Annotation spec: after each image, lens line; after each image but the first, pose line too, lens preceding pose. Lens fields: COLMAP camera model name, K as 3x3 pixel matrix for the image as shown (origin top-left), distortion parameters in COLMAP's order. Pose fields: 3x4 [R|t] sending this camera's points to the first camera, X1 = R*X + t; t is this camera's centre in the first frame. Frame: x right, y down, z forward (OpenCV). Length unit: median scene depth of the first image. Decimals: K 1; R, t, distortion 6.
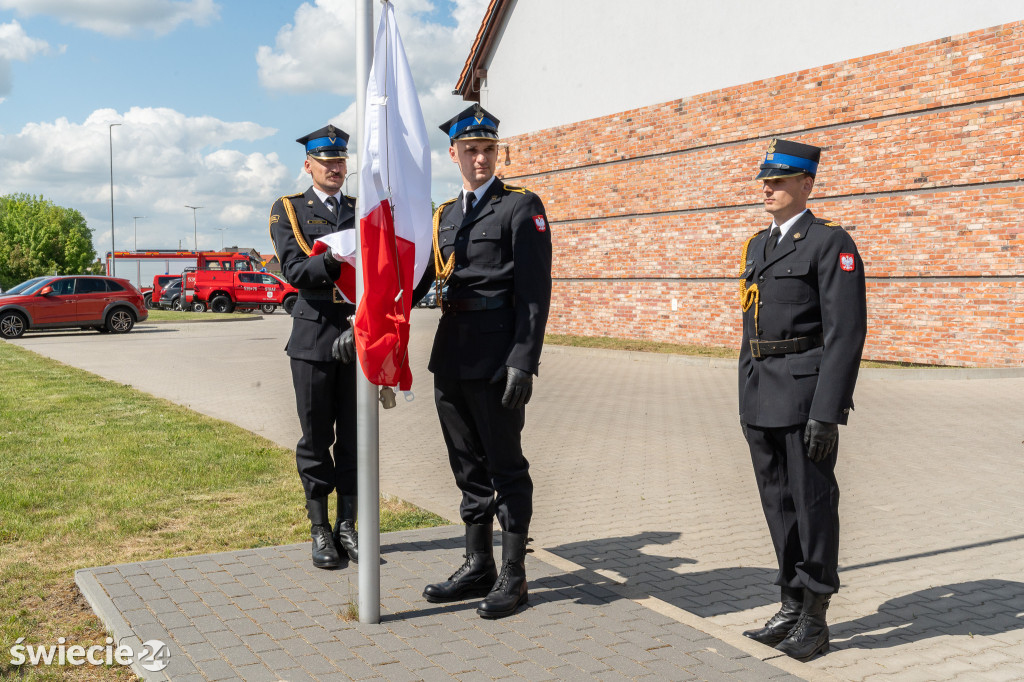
lens RADIAL K [[1164.3, 0, 512.5], [0, 1164.3, 337.4], [0, 0, 1]] dist [-0.003829, 0.004238]
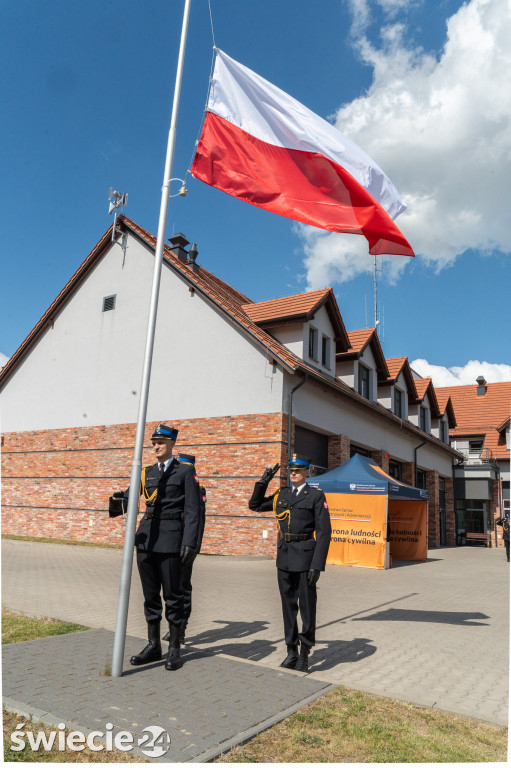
lens RADIAL K [[538.8, 0, 255.8], [0, 538.8, 387.5], [0, 0, 1]] dist [-0.019683, 0.000353]
pose [[0.869490, 0.163481, 0.466113, -0.116303], [-0.026782, 0.957858, -0.285992, 0.008582], [-0.493224, 0.236184, 0.837226, 0.005184]]
